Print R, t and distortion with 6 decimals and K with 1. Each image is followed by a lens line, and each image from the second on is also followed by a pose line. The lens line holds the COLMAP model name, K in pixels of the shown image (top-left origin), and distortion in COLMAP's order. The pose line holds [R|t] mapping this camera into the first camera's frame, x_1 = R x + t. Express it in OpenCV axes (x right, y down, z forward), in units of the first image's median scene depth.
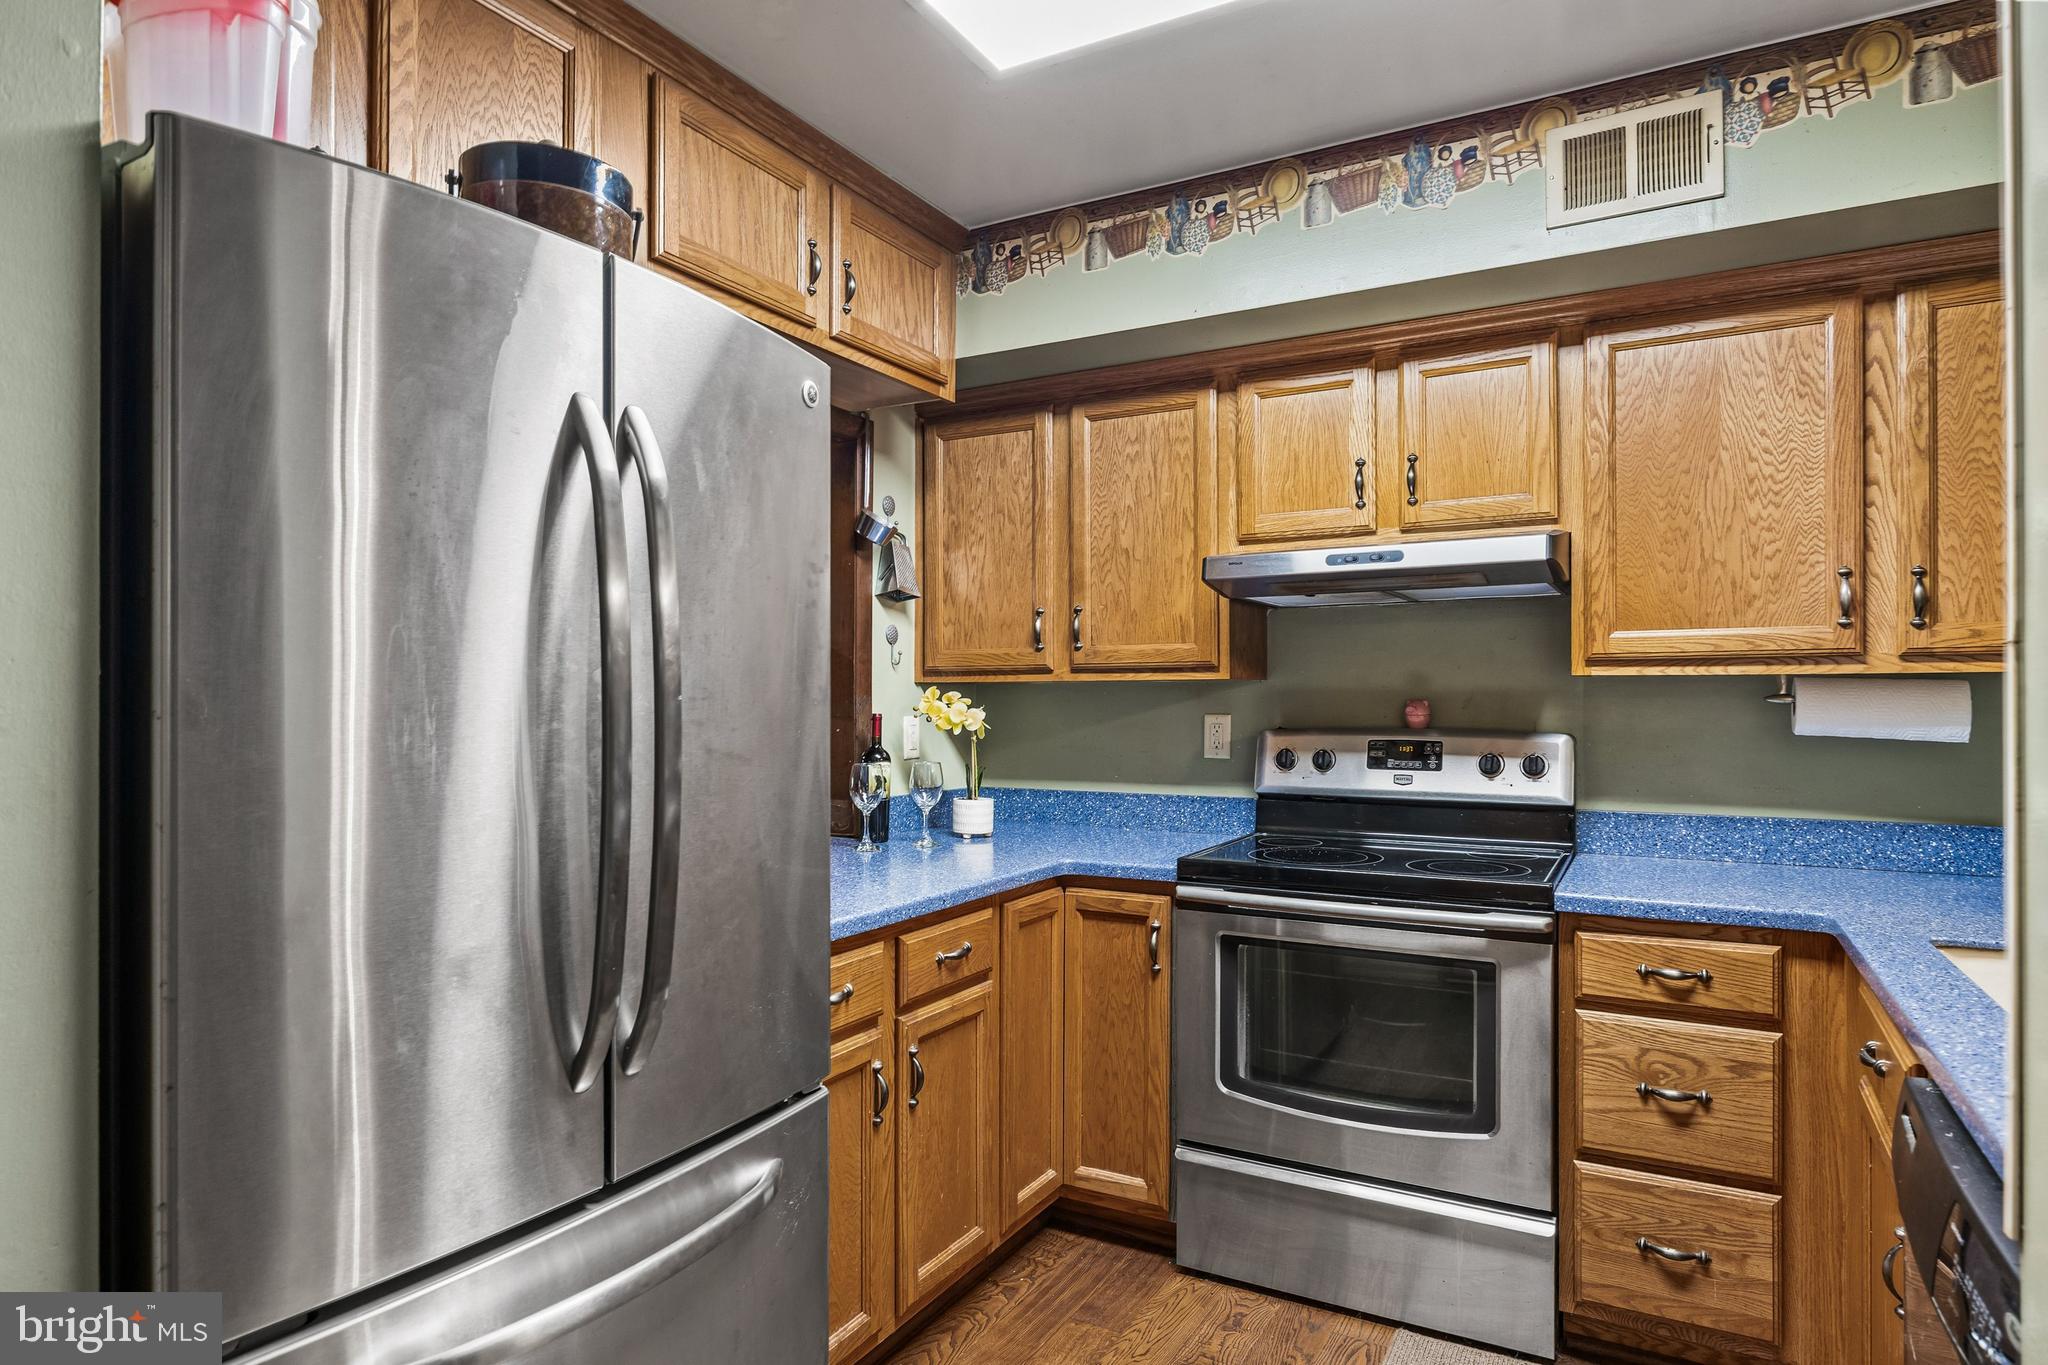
lens RADIAL K [[1157.7, 0, 1009.0], [0, 1157.7, 708.3], [0, 0, 1]] dist [-0.006633, -0.000347]
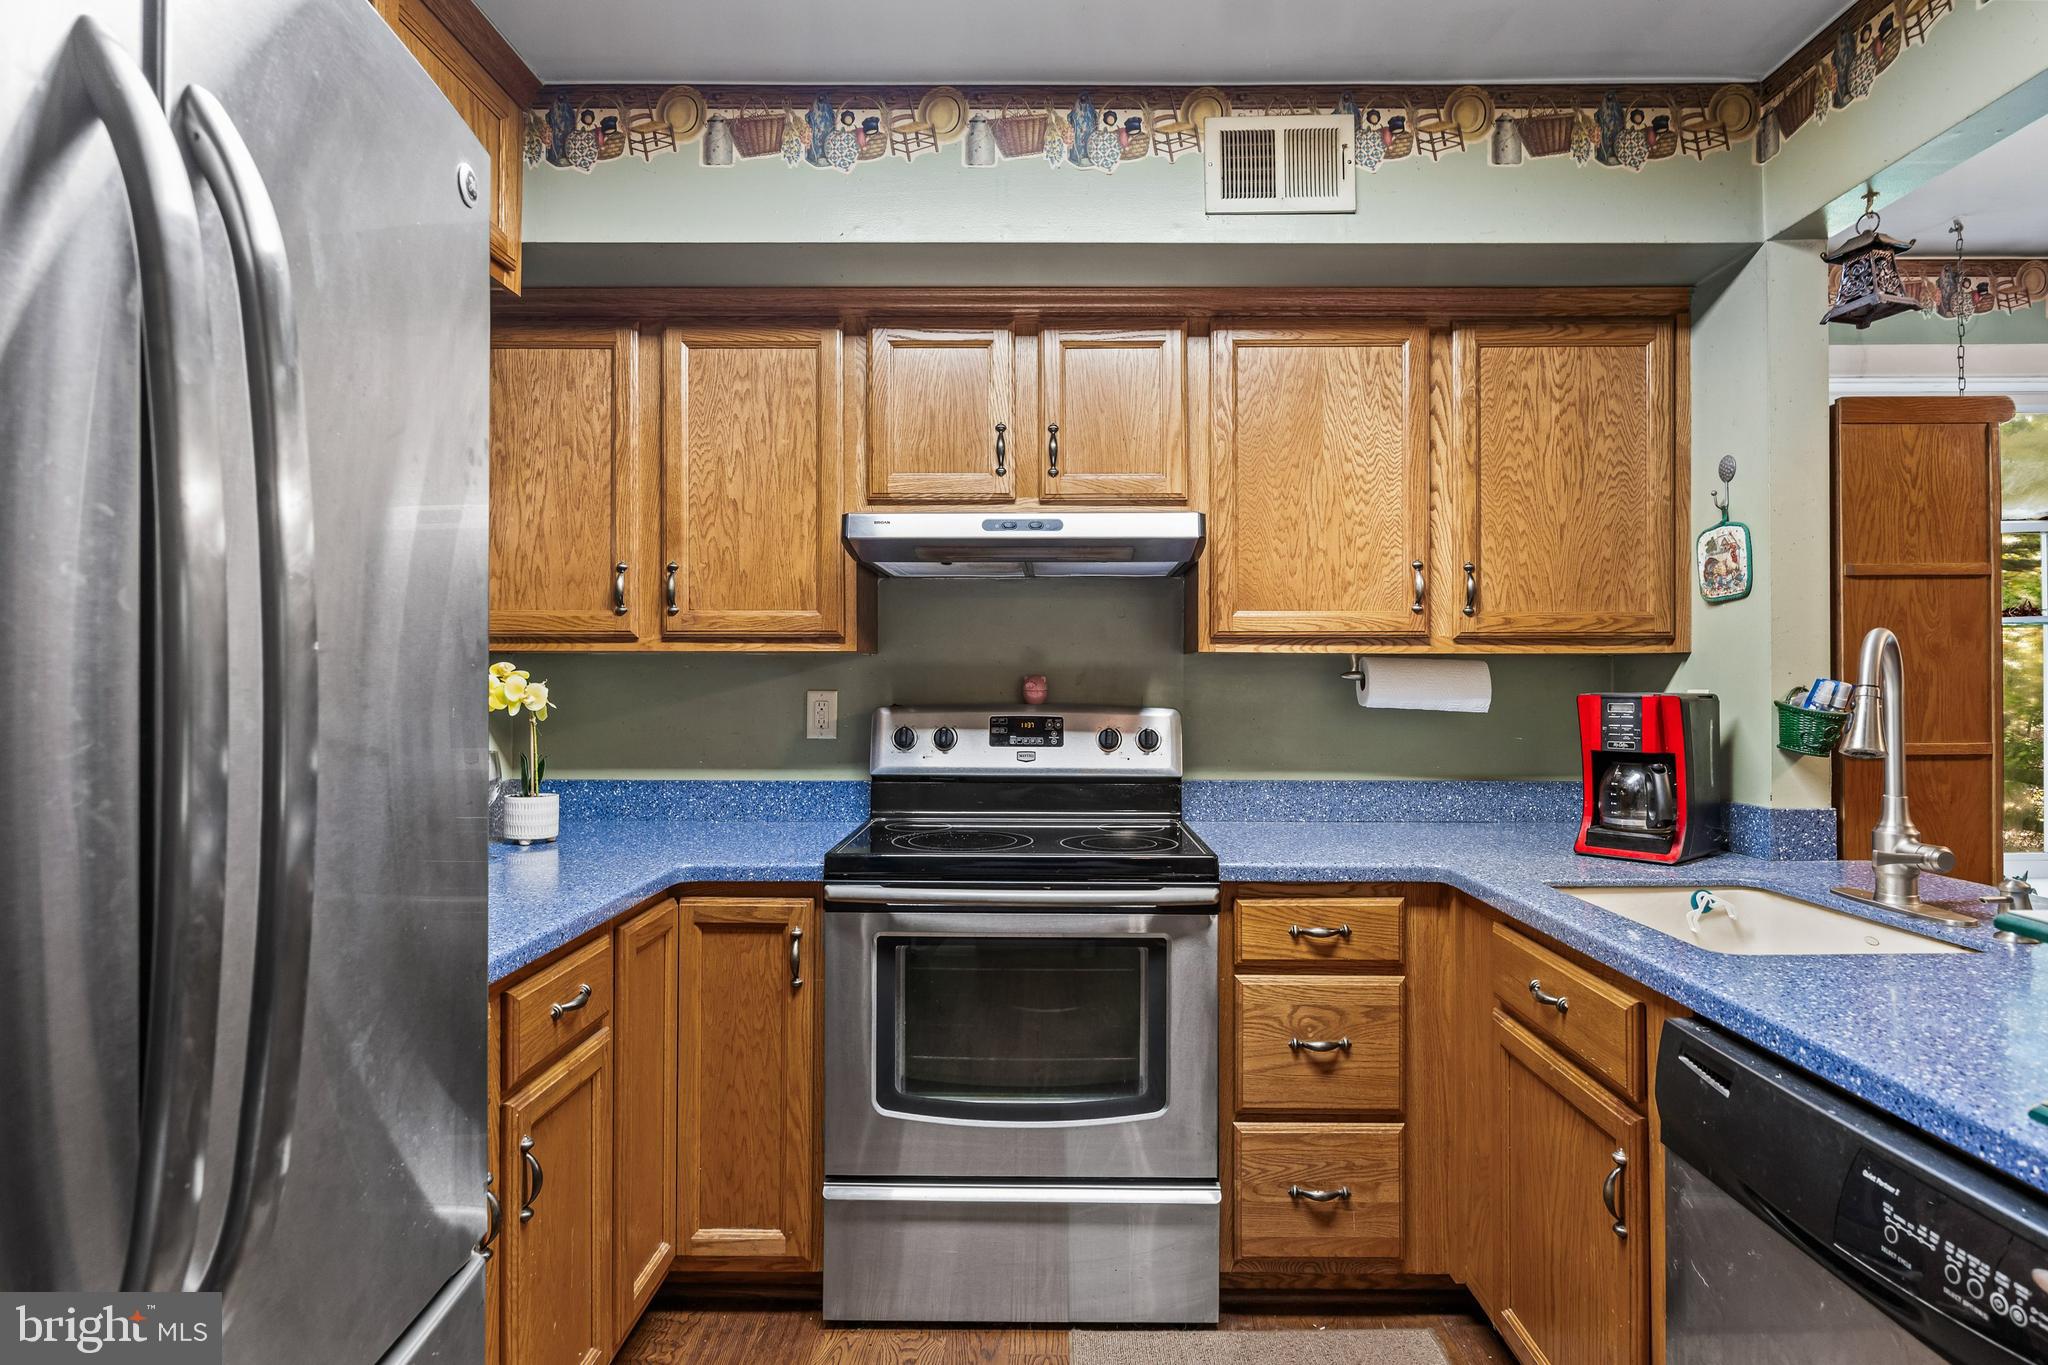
lens RADIAL K [[1101.2, 0, 1038.4], [0, 1101.2, 684.7], [0, 0, 1]] dist [-0.006094, -0.000574]
pose [[0.872186, 0.002714, 0.489166, -0.122949], [-0.000434, 0.999989, -0.004774, 0.005801], [-0.489174, 0.003951, 0.872177, 0.199869]]
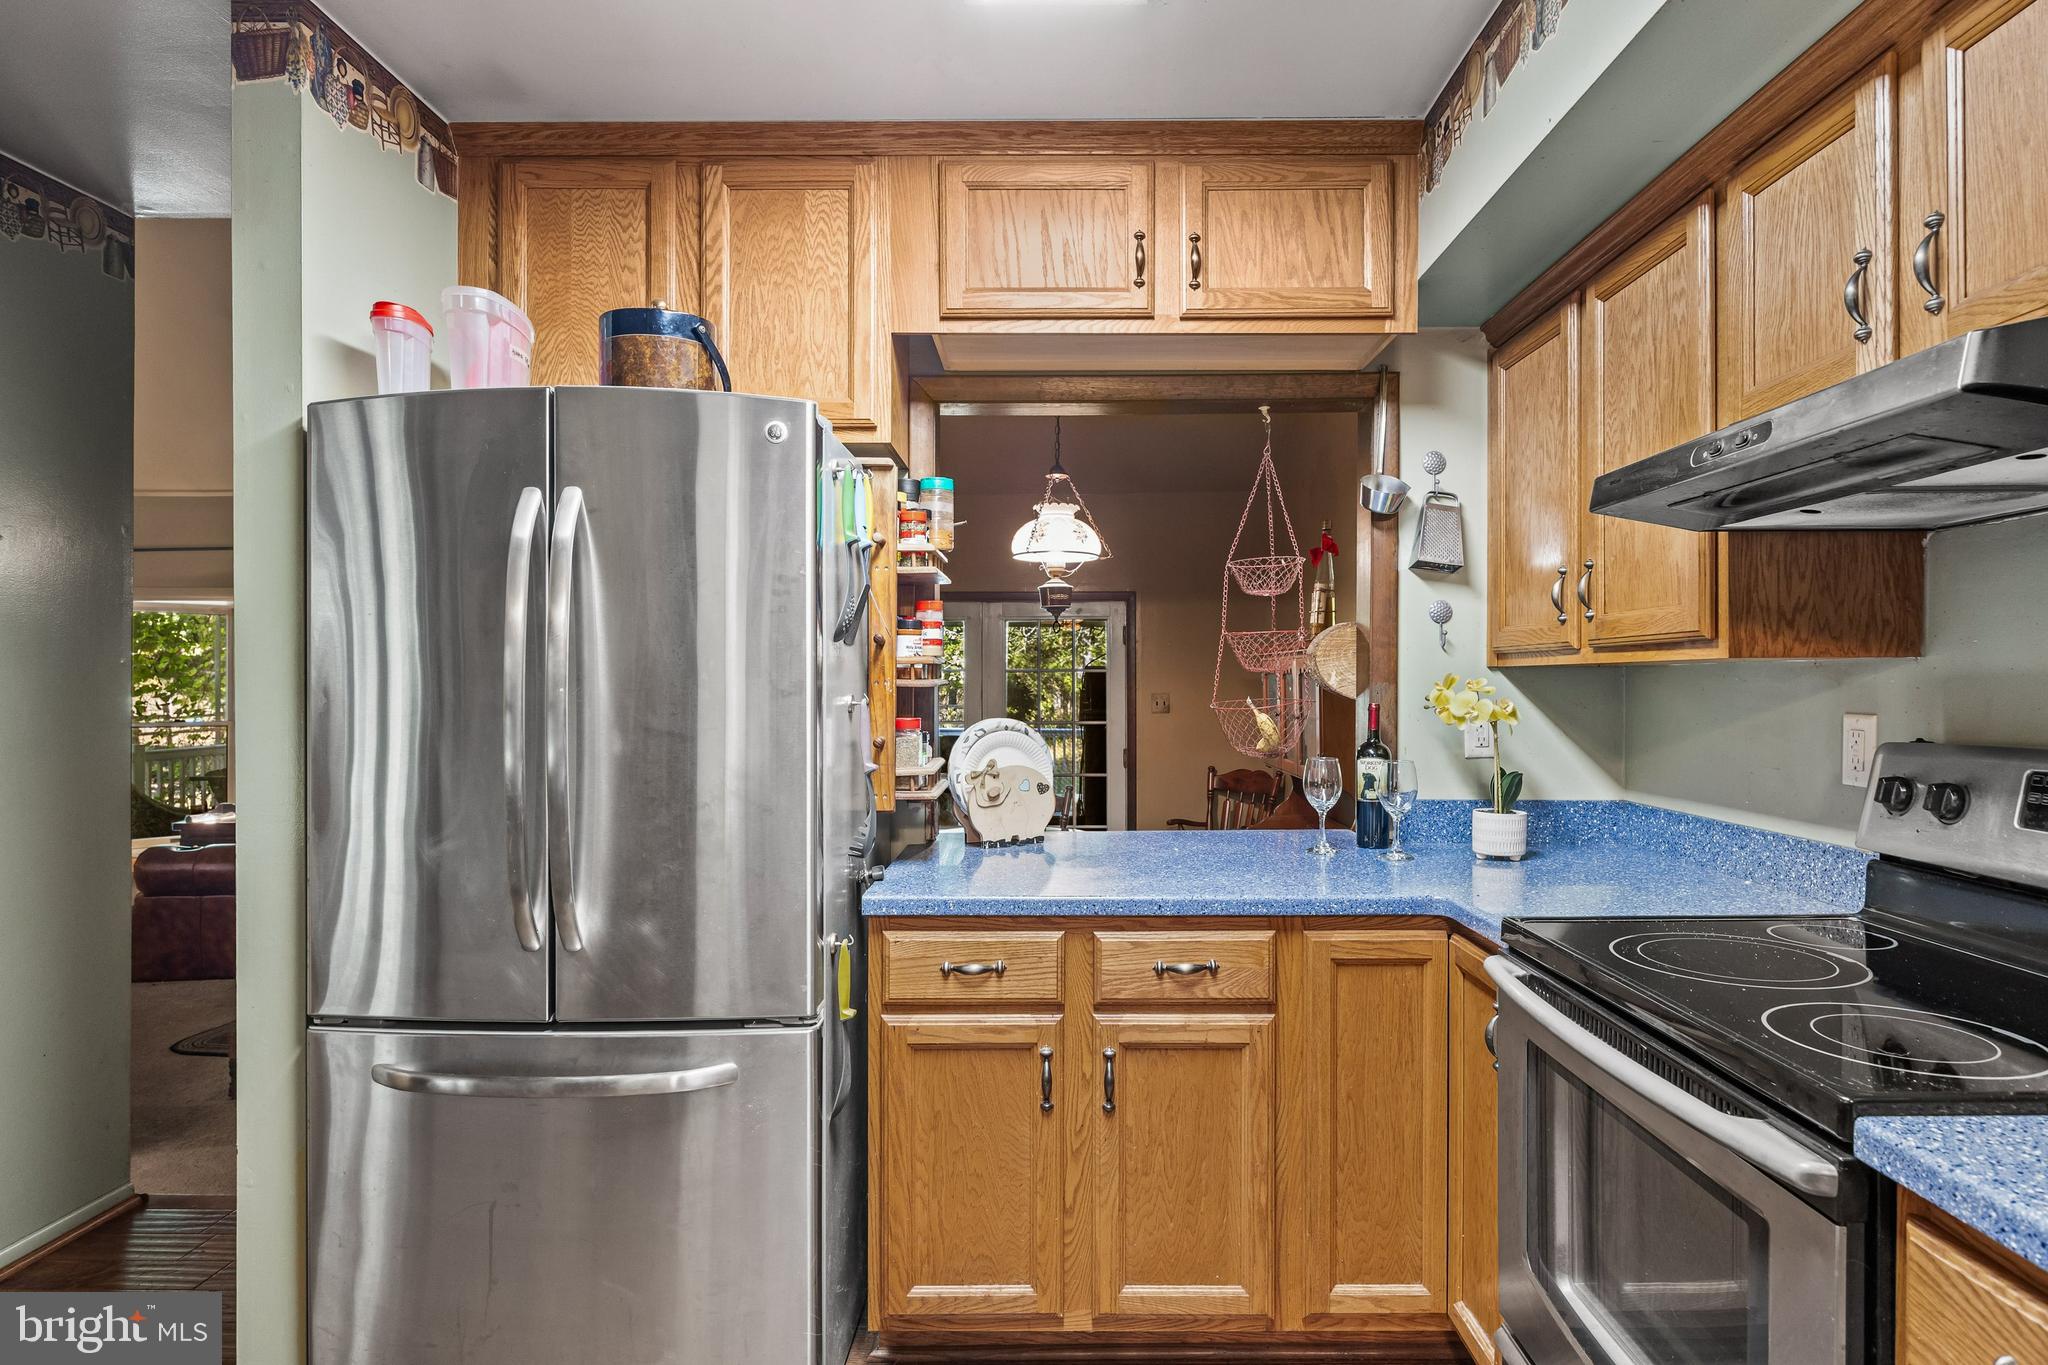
lens RADIAL K [[1101.2, 0, 1036.1], [0, 1101.2, 691.9], [0, 0, 1]] dist [-0.006094, -0.000574]
pose [[0.491827, 0.008912, -0.870647, 0.597689], [-0.006254, 0.999958, 0.006703, -0.009646], [0.870671, 0.002148, 0.491862, 0.432904]]
